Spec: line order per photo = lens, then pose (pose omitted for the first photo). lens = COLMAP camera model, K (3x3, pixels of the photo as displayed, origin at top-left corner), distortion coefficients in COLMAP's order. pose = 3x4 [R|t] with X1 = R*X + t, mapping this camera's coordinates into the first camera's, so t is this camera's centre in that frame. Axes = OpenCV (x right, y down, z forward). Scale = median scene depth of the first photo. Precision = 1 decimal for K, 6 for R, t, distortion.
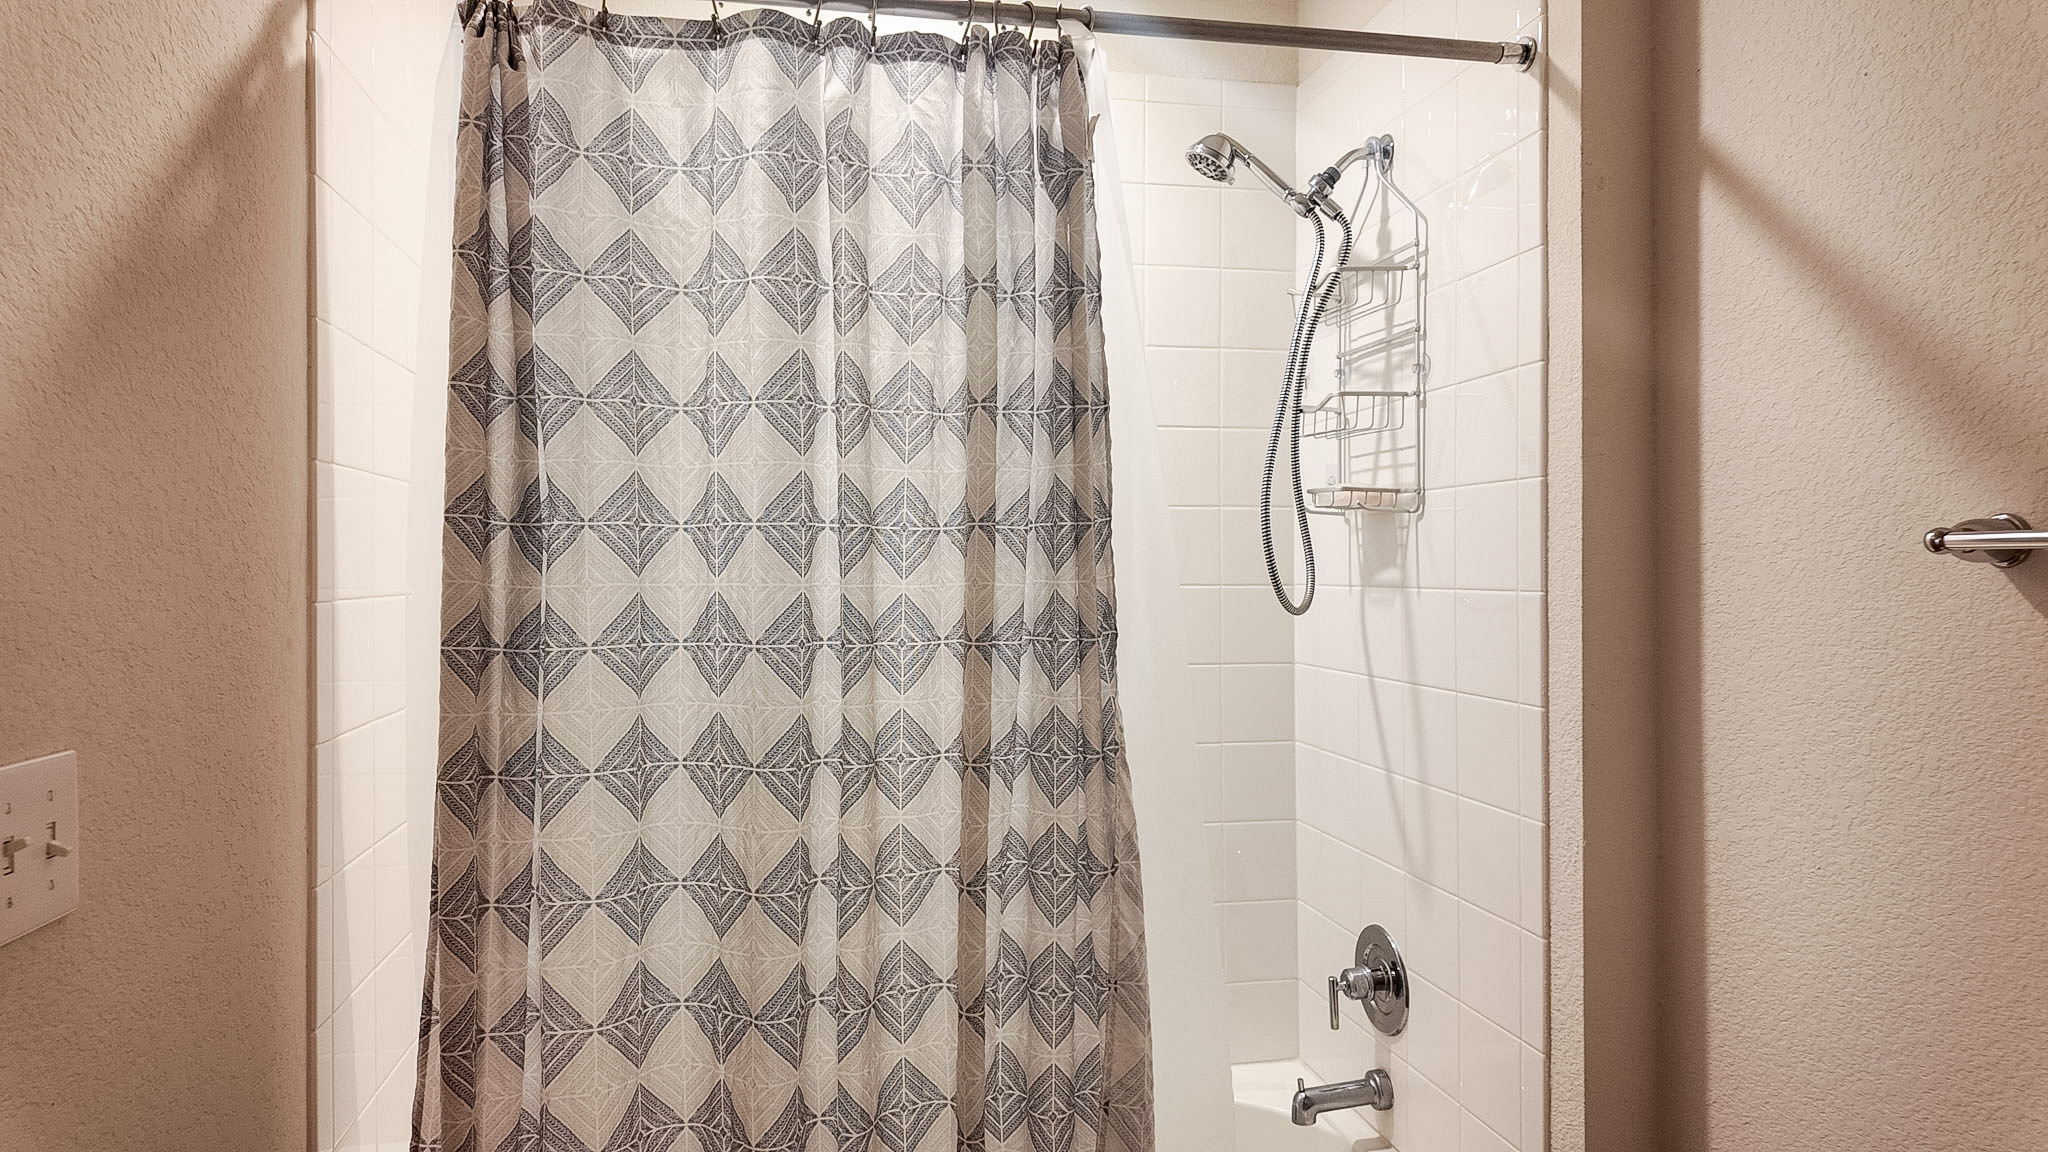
lens RADIAL K [[1201.3, 0, 1019.9], [0, 1201.3, 560.2], [0, 0, 1]] dist [0.043857, -0.036932]
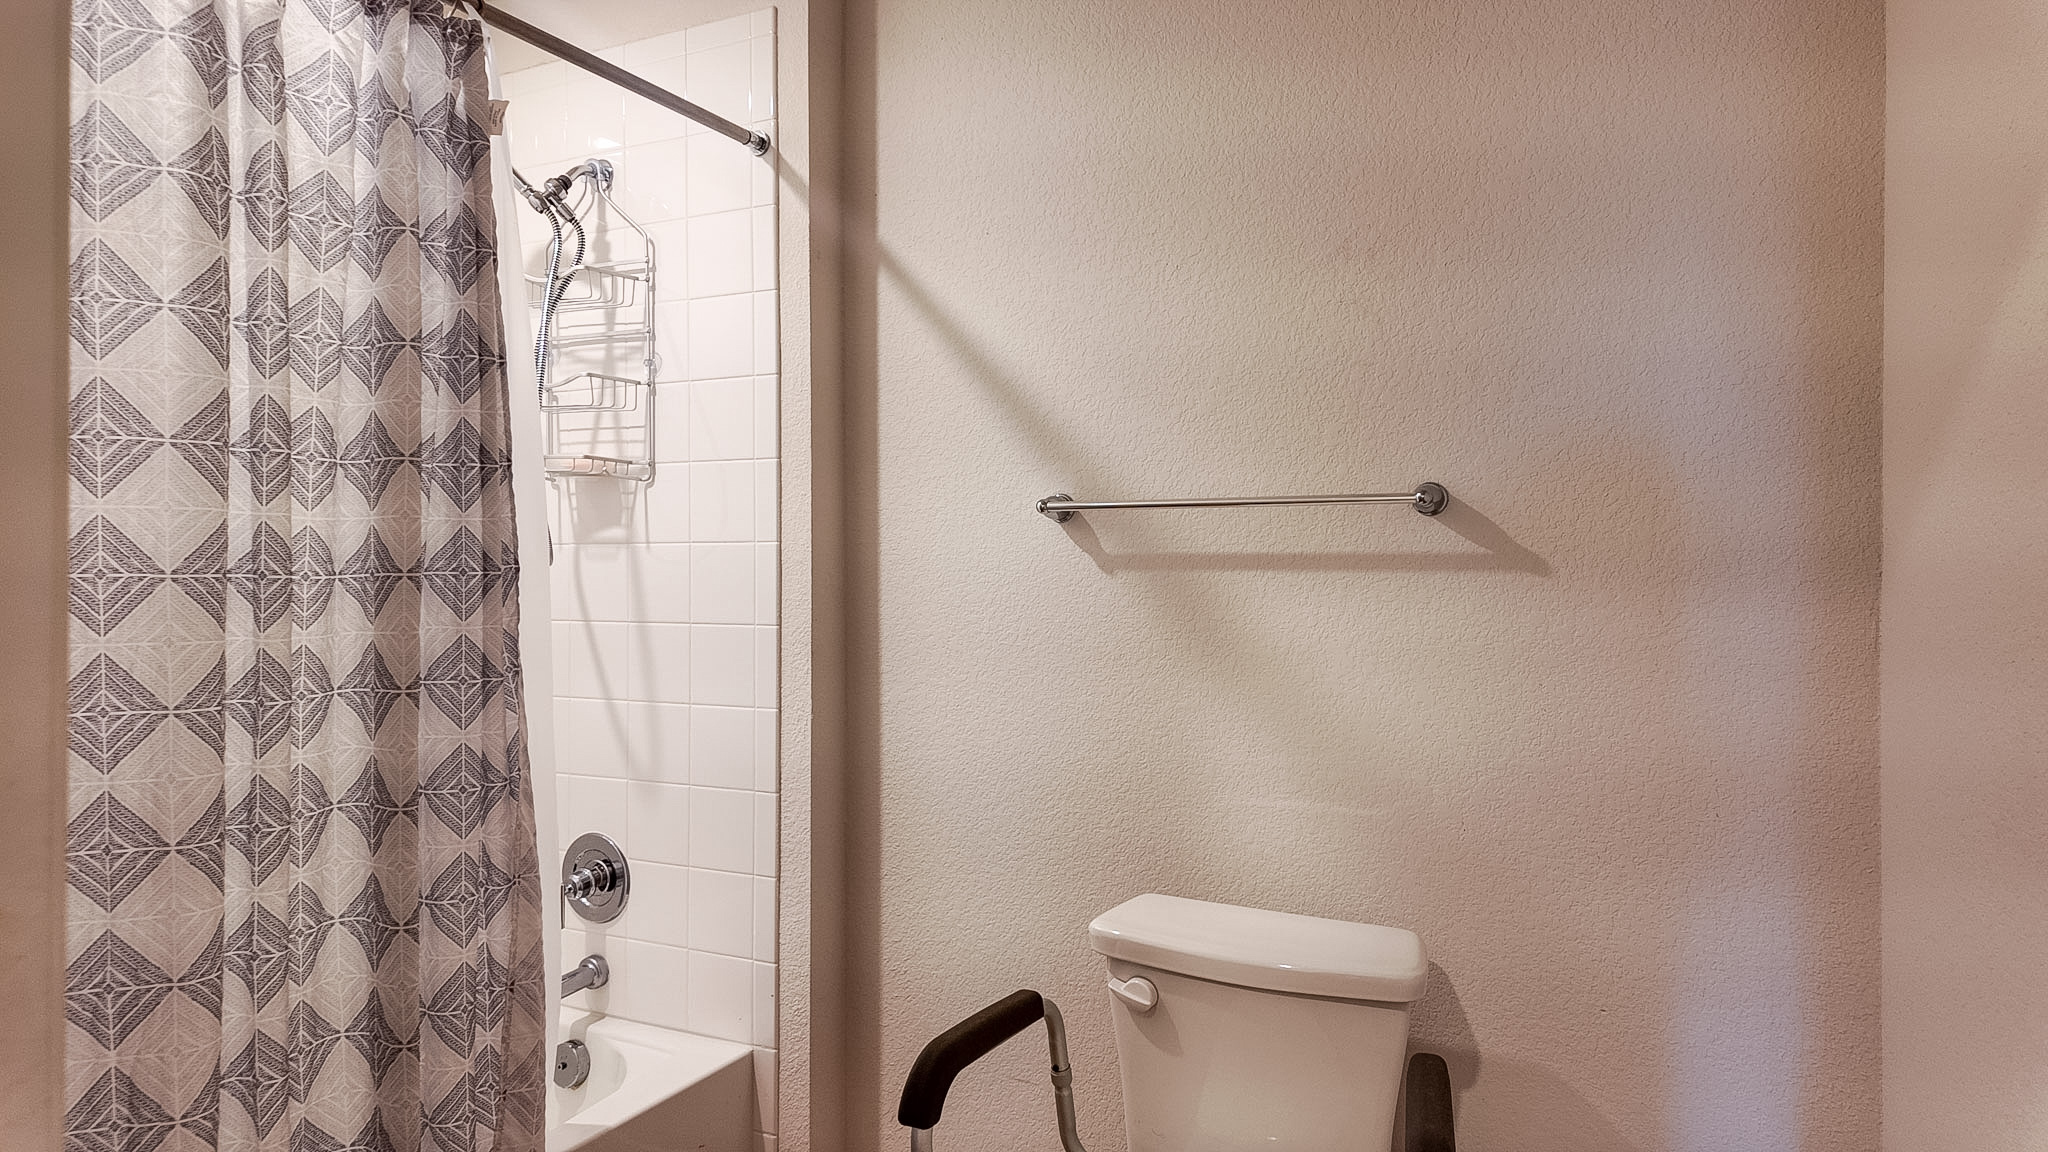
lens RADIAL K [[1201.3, 0, 1042.0], [0, 1201.3, 563.9], [0, 0, 1]] dist [0.043857, -0.036932]
pose [[0.602530, 0.005088, 0.798080, -0.477658], [-0.006924, 0.999975, -0.001148, 0.050680], [-0.798066, -0.004834, 0.602550, -0.063149]]
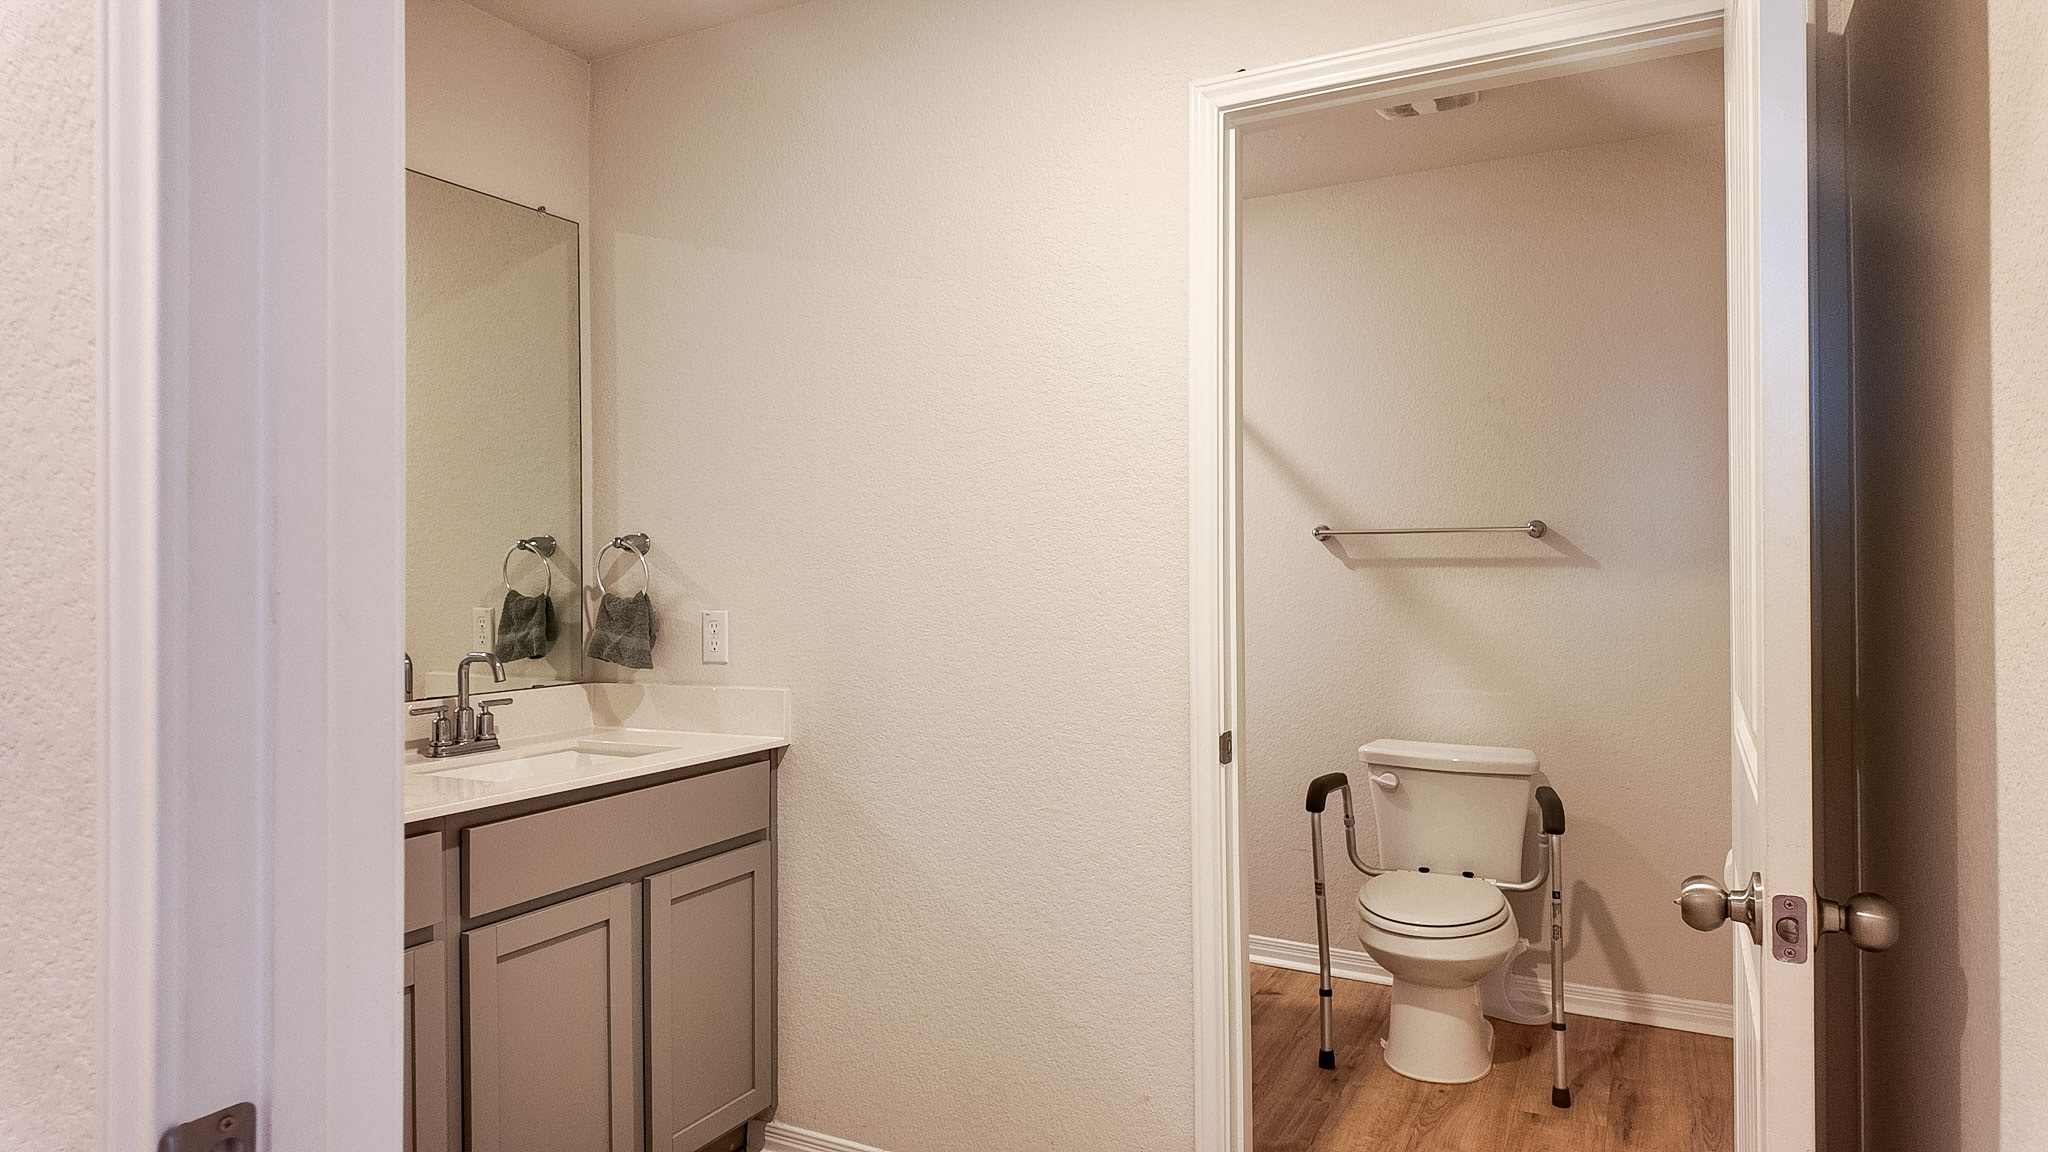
lens RADIAL K [[1201.3, 0, 1030.0], [0, 1201.3, 562.5], [0, 0, 1]] dist [0.043857, -0.036932]
pose [[0.632410, 0.008151, 0.774591, -1.615400], [-0.003572, 0.999965, -0.007607, 0.065589], [-0.774626, 0.002044, 0.632417, -0.343129]]
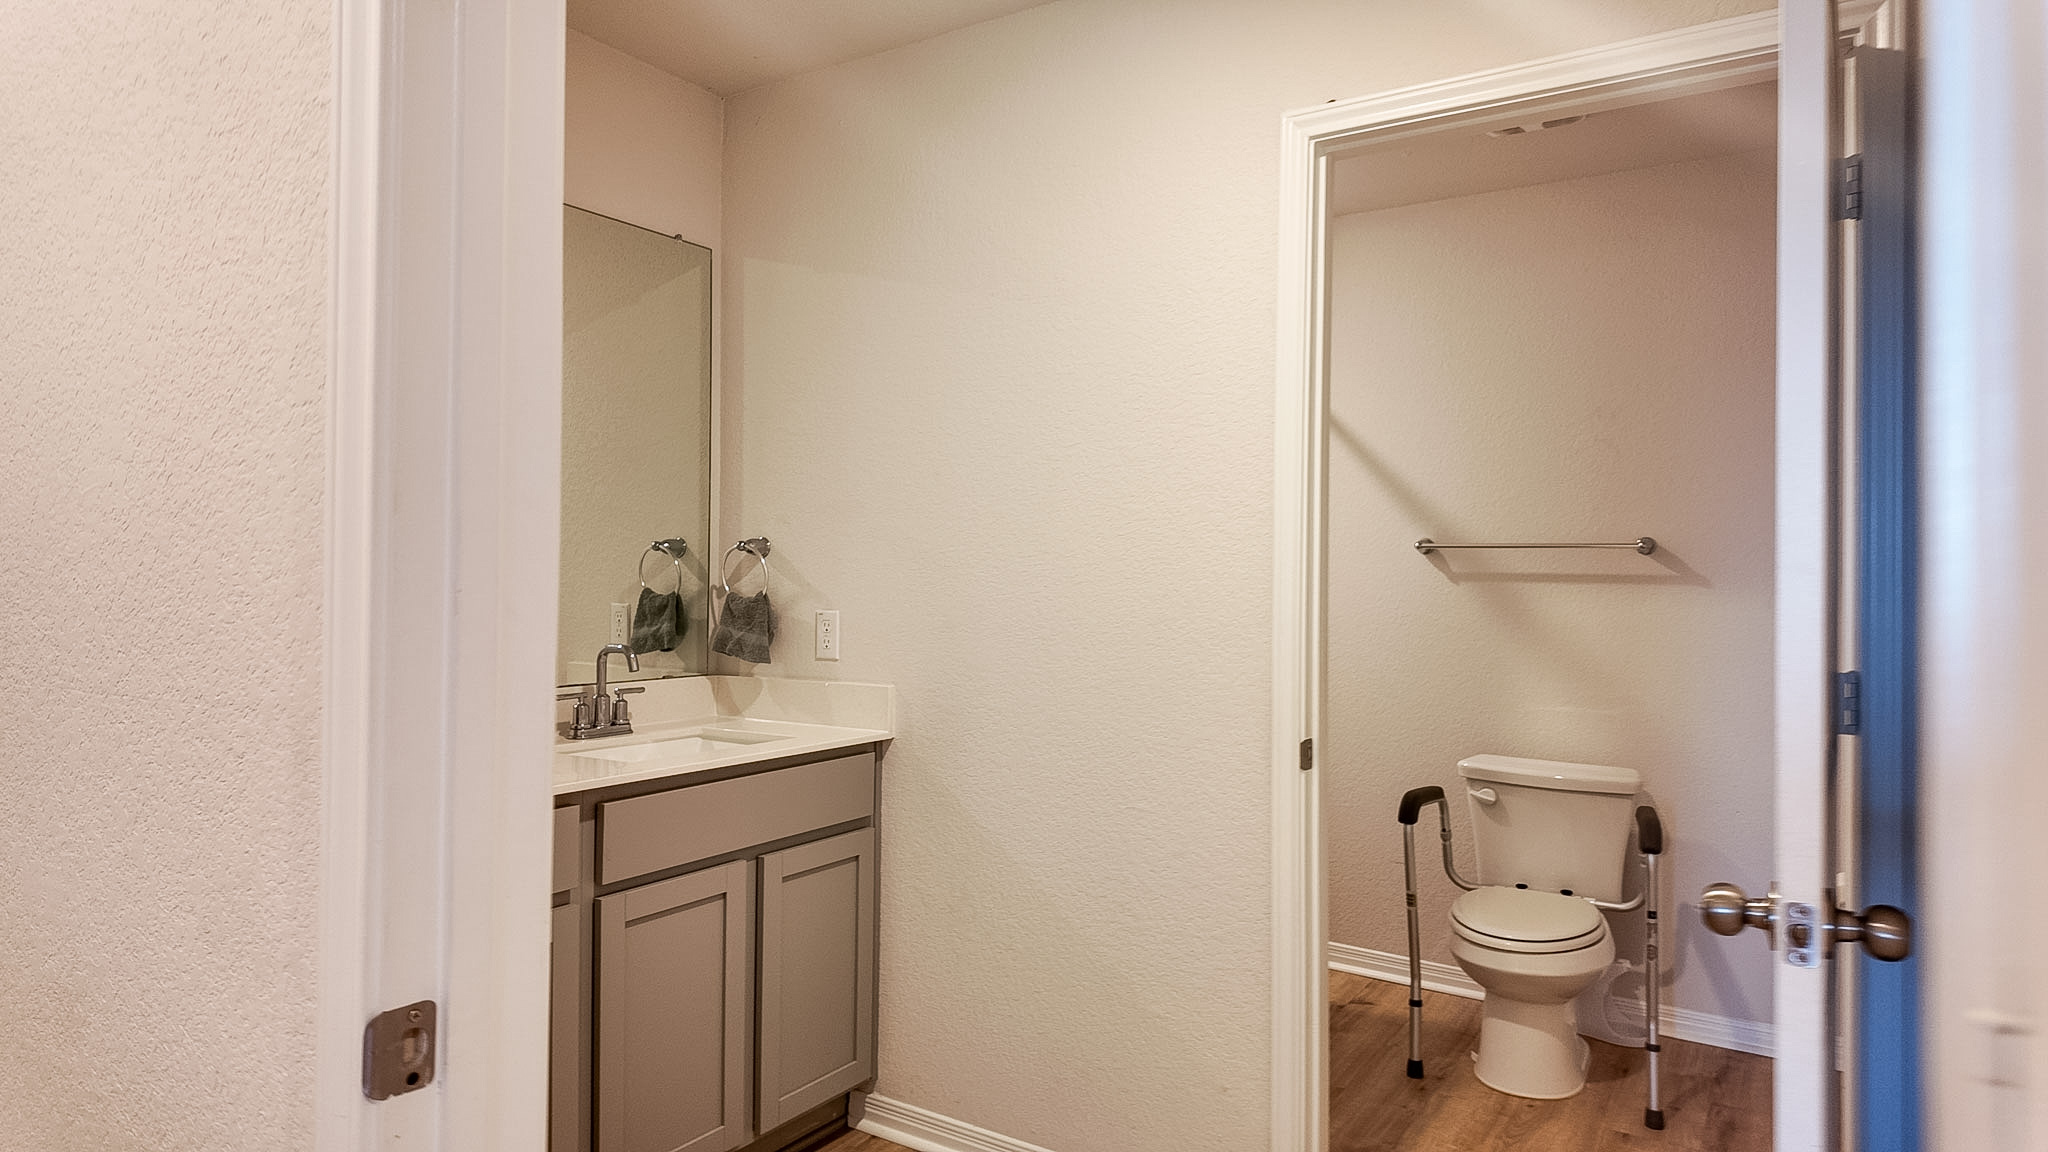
lens RADIAL K [[1201.3, 0, 1028.1], [0, 1201.3, 564.6], [0, 0, 1]] dist [0.043857, -0.036932]
pose [[0.705672, 0.021792, 0.708204, -1.649913], [-0.022169, 0.999717, -0.008671, 0.061833], [-0.708192, -0.009581, 0.705955, -0.412826]]
